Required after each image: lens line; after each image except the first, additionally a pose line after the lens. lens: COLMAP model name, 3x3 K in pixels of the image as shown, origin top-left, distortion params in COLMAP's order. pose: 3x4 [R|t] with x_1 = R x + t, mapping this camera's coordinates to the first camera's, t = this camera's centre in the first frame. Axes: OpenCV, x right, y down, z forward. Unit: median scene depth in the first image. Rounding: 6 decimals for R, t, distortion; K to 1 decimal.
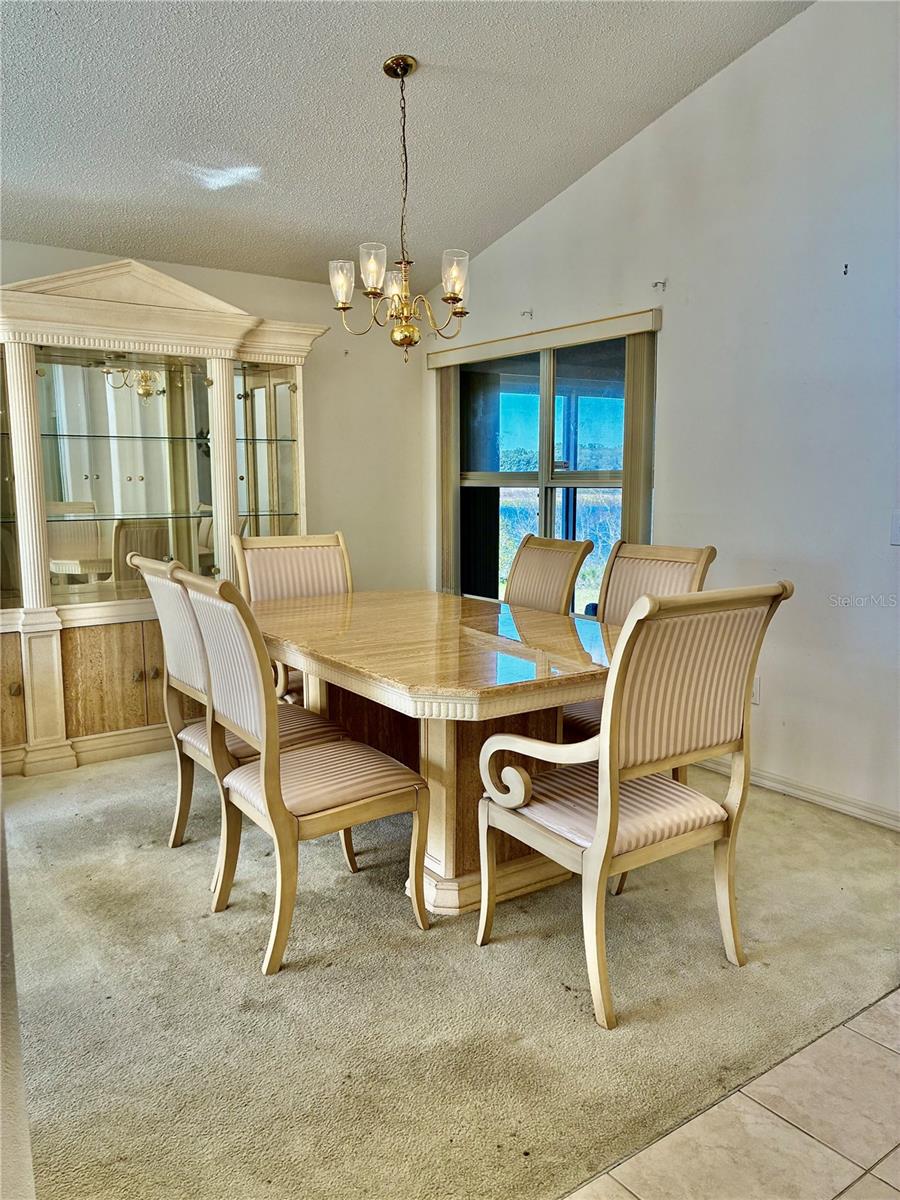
lens RADIAL K [[905.5, 0, 449.3], [0, 905.5, 605.1], [0, 0, 1]] dist [0.053389, -0.063752]
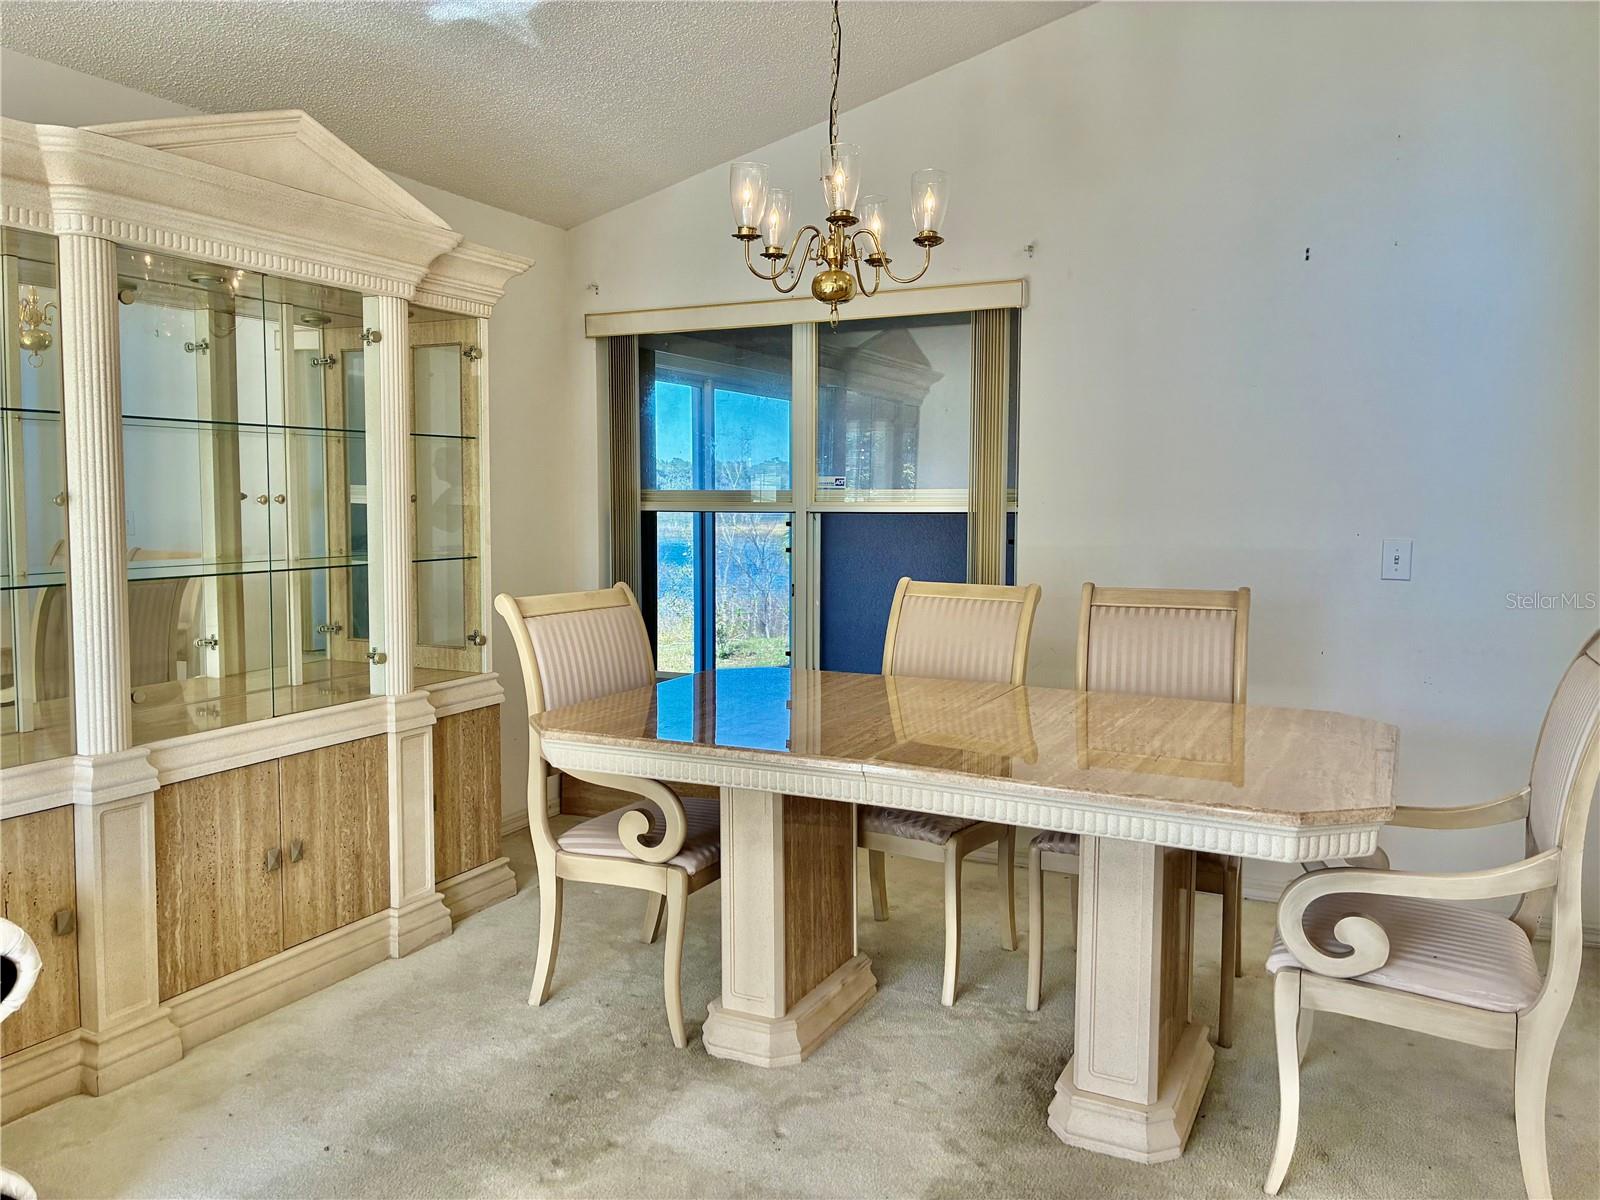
lens RADIAL K [[1207.3, 0, 798.8], [0, 1207.3, 584.9], [0, 0, 1]] dist [0.053389, -0.063752]
pose [[0.882095, -0.031549, 0.470014, -0.412203], [0.064209, 0.996495, -0.053615, -0.027629], [-0.466675, 0.077472, 0.881029, 0.208819]]
